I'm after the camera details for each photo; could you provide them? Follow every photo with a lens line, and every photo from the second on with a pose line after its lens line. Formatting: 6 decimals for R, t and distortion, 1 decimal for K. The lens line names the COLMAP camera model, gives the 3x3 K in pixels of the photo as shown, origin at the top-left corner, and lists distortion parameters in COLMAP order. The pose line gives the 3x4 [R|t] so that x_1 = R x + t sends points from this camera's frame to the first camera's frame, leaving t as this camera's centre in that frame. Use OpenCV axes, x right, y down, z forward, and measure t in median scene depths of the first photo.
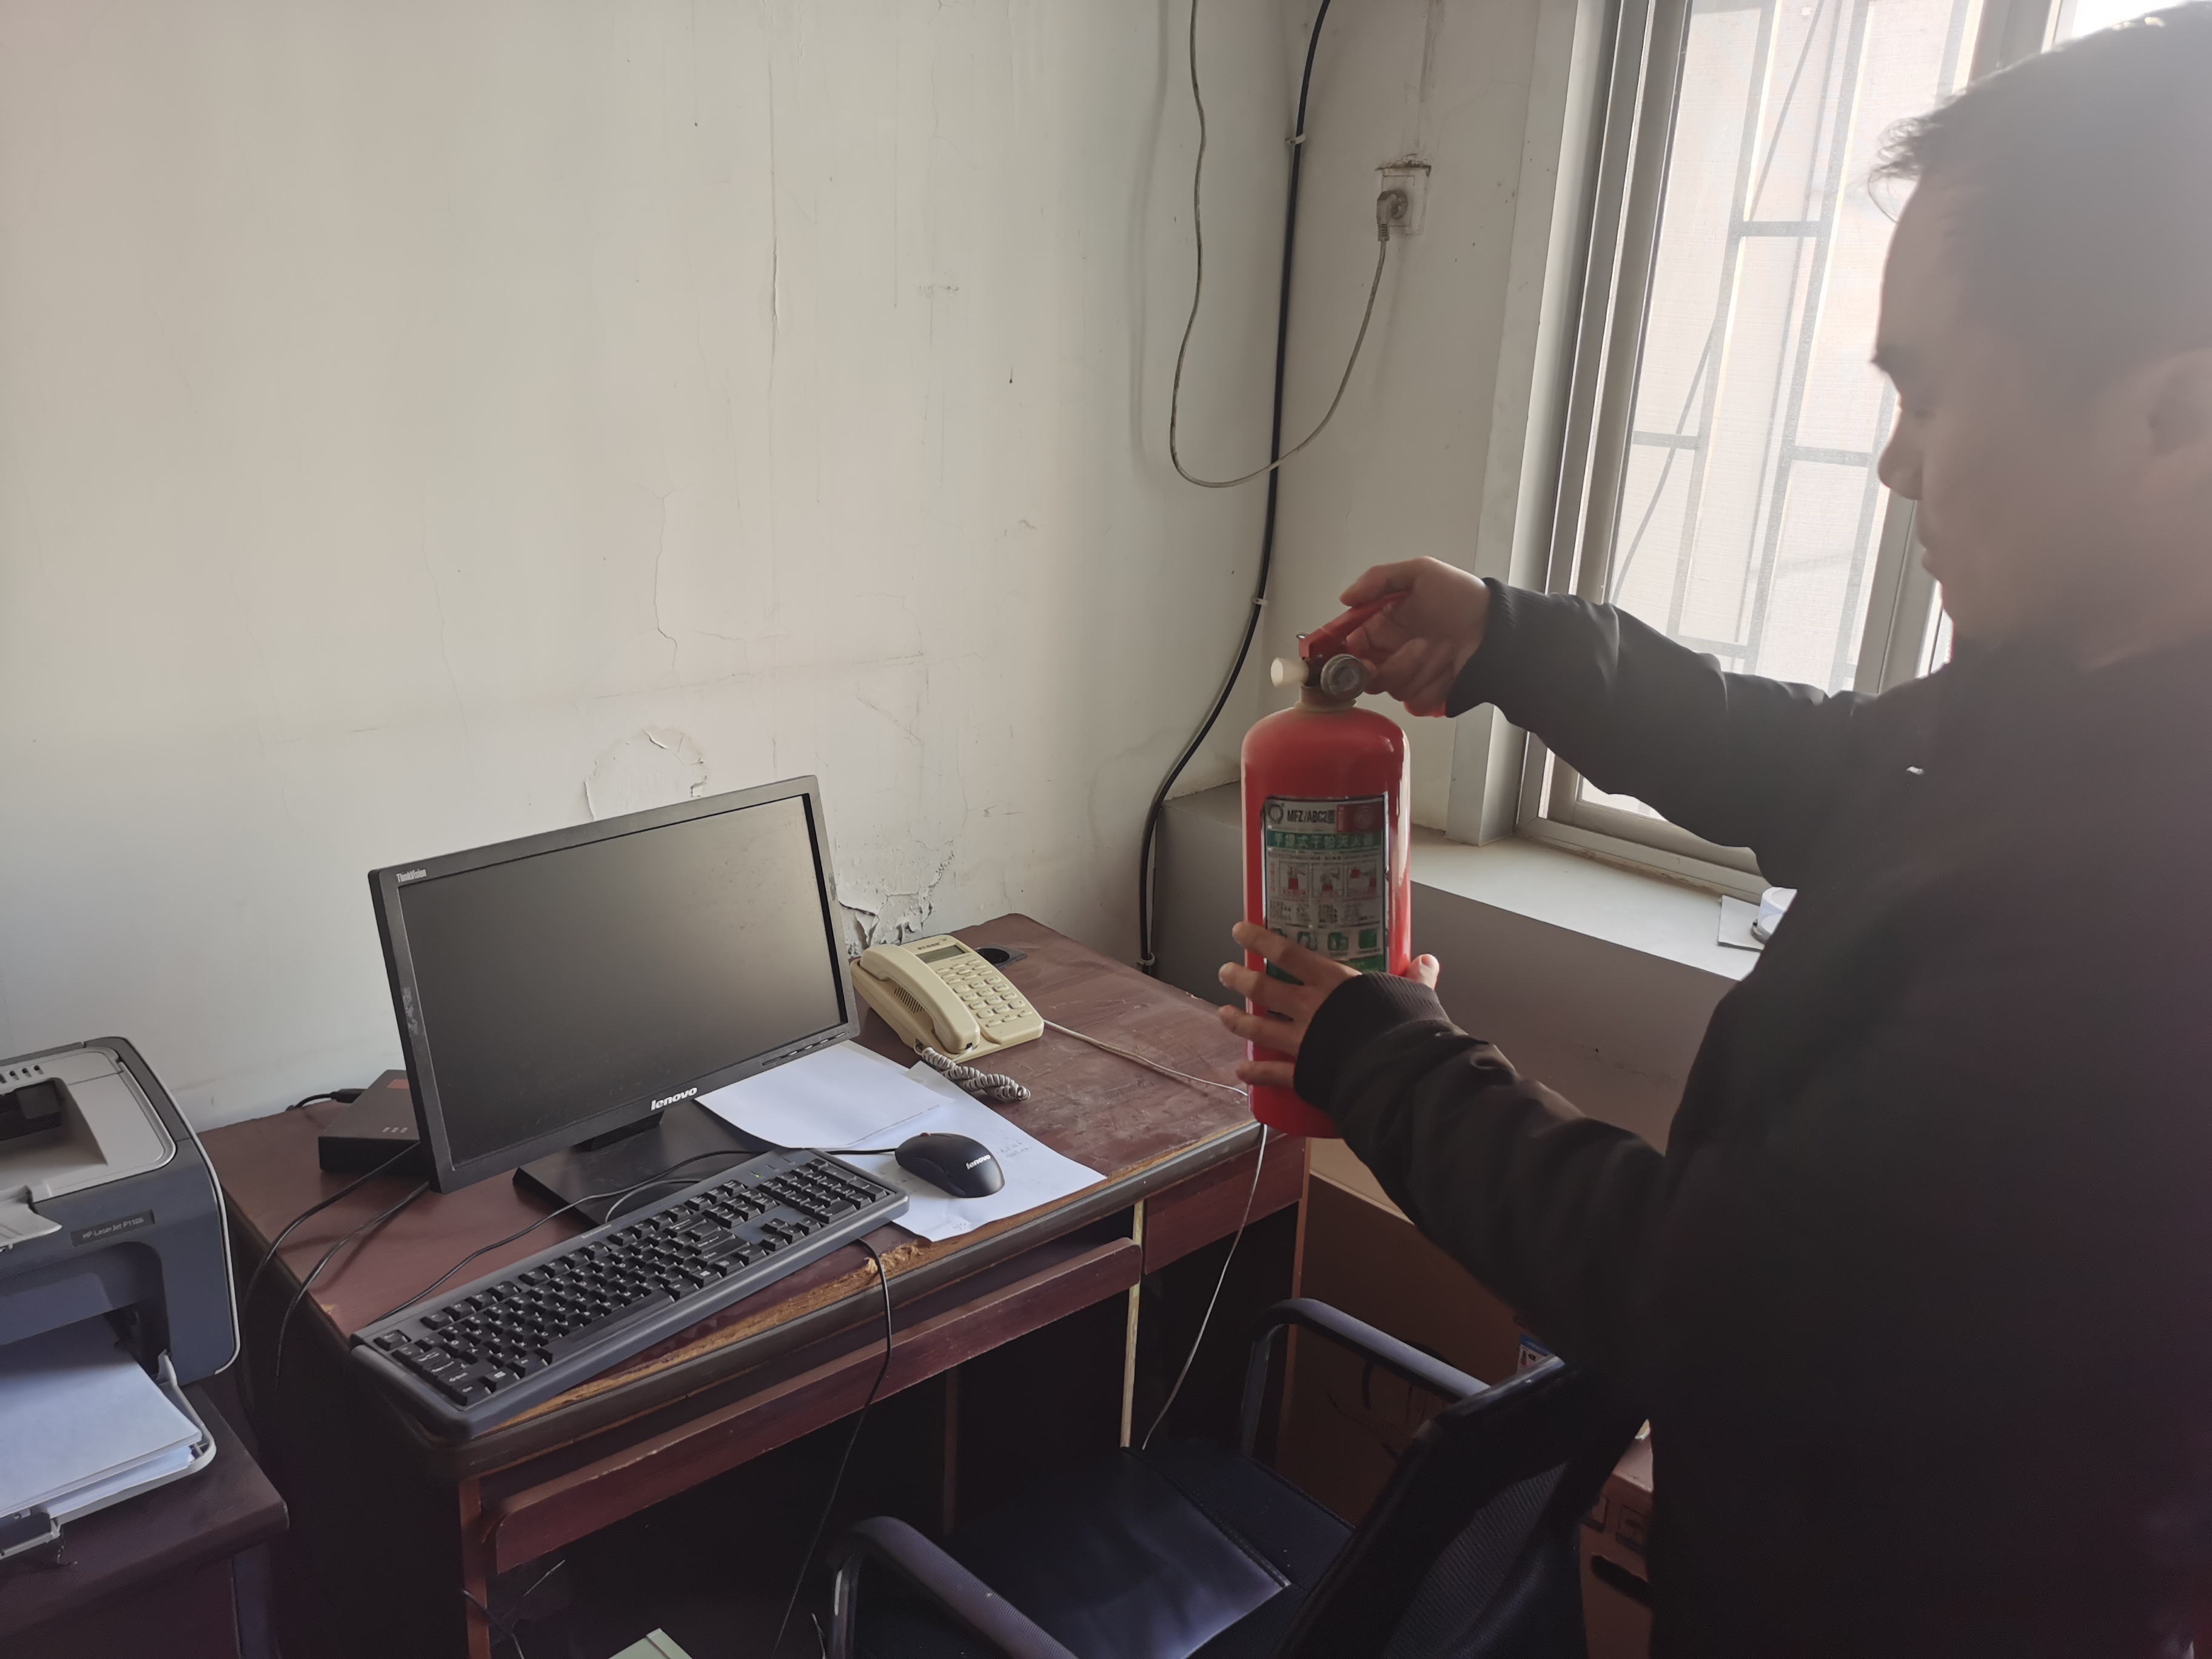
lens RADIAL K [[1715.2, 0, 1109.8], [0, 1715.2, 836.3], [0, 0, 1]] dist [0.032895, 0.000685]
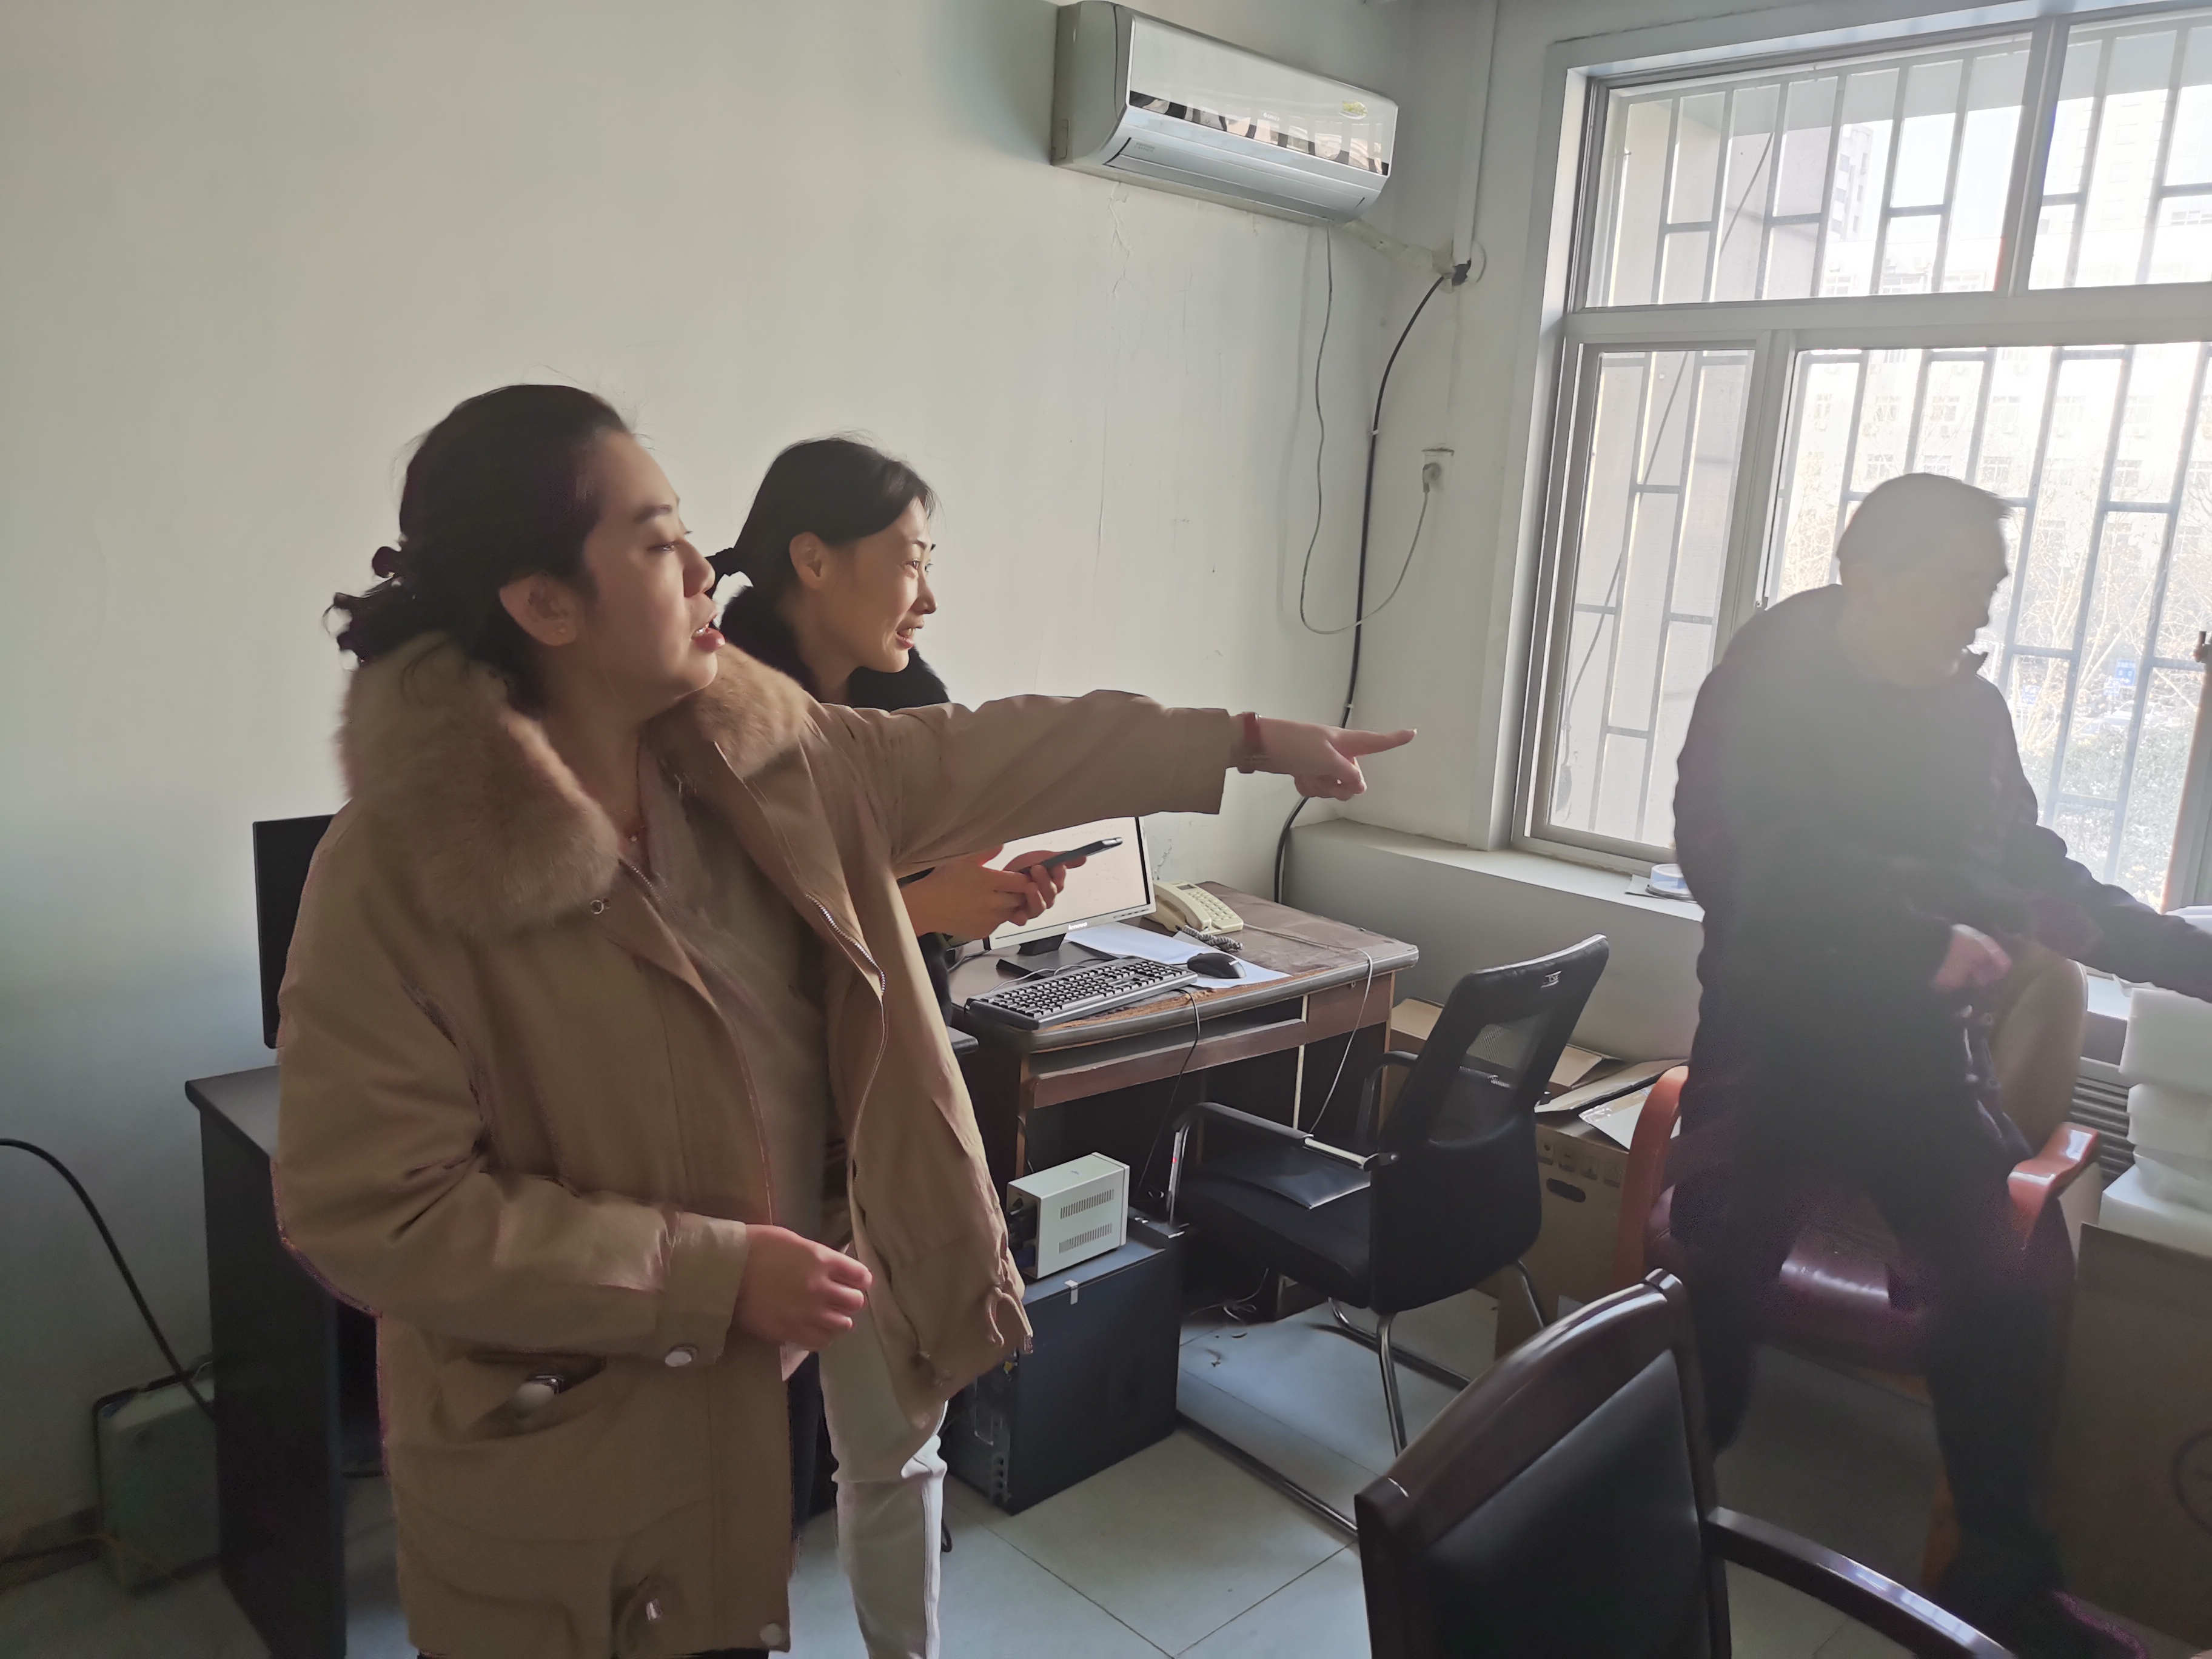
lens RADIAL K [[1715.2, 0, 1099.9], [0, 1715.2, 828.4], [0, 0, 1]] dist [0.032895, 0.000685]
pose [[0.999791, 0.010911, -0.017272, -0.133627], [-0.012692, 0.994222, -0.106586, 0.172486], [0.016010, 0.106783, 0.994153, -0.671704]]
